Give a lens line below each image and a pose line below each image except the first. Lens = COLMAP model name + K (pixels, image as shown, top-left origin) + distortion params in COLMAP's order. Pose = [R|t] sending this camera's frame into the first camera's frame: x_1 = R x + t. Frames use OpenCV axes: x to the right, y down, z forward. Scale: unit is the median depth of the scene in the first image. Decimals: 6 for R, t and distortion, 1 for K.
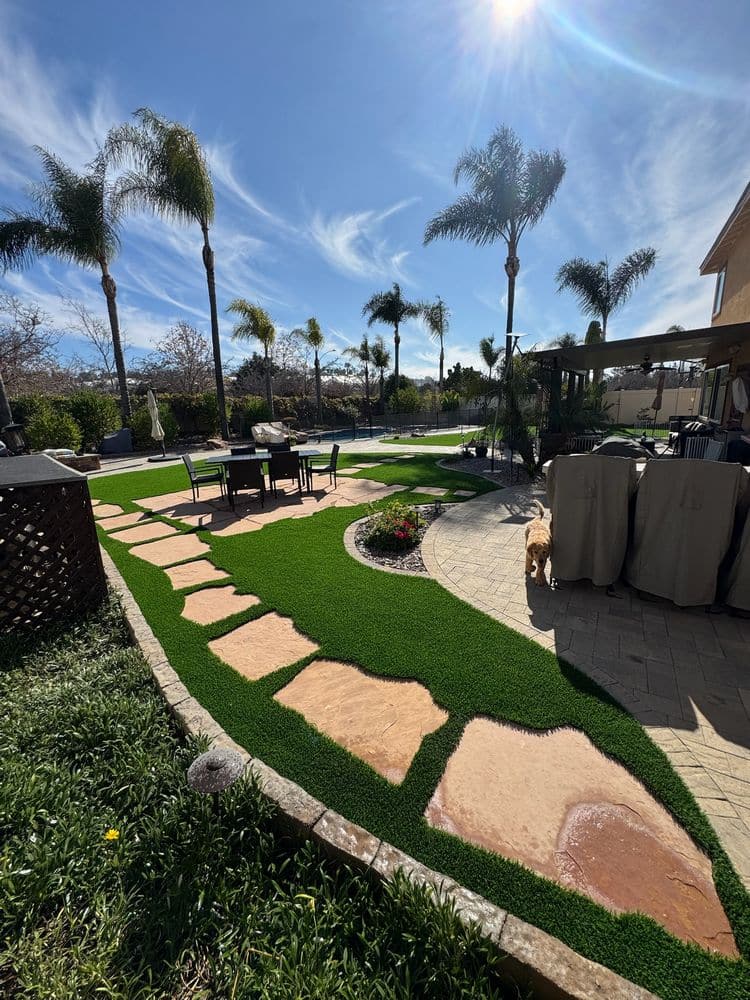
lens RADIAL K [[407.7, 0, 378.1], [0, 407.7, 505.3], [0, 0, 1]] dist [-0.006394, 0.001483]
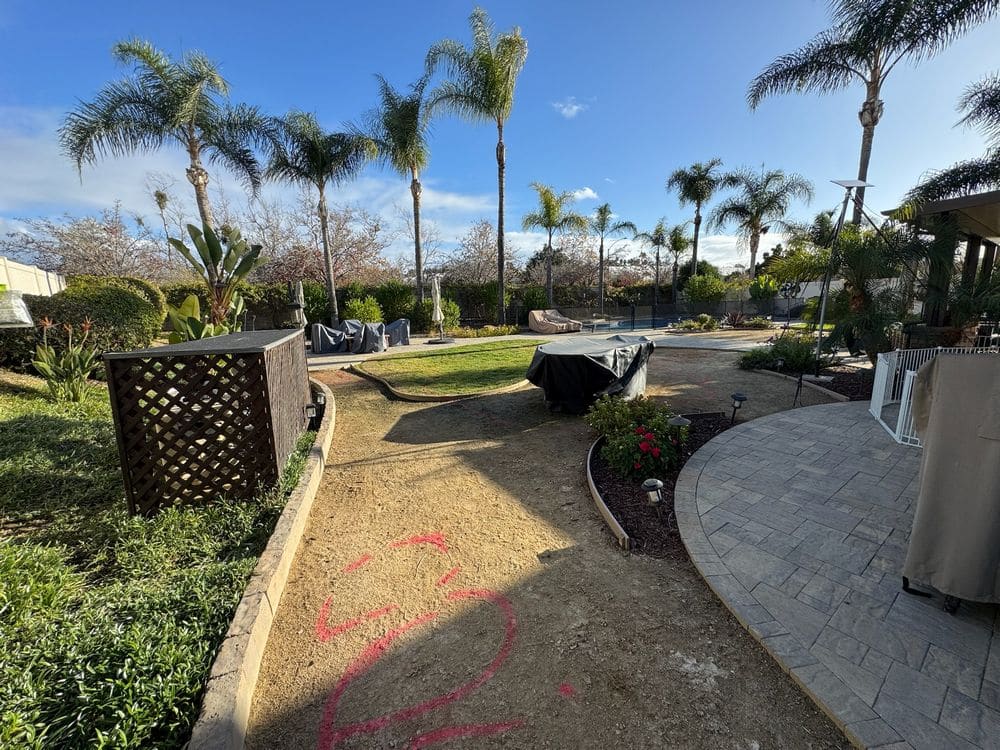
lens RADIAL K [[407.7, 0, 492.6], [0, 407.7, 379.5], [0, 0, 1]] dist [-0.006394, 0.001483]
pose [[0.916489, 0.081066, -0.391761, 0.076329], [-0.096870, 0.995082, -0.020710, -0.020361], [0.388155, 0.056931, 0.919834, 0.236970]]
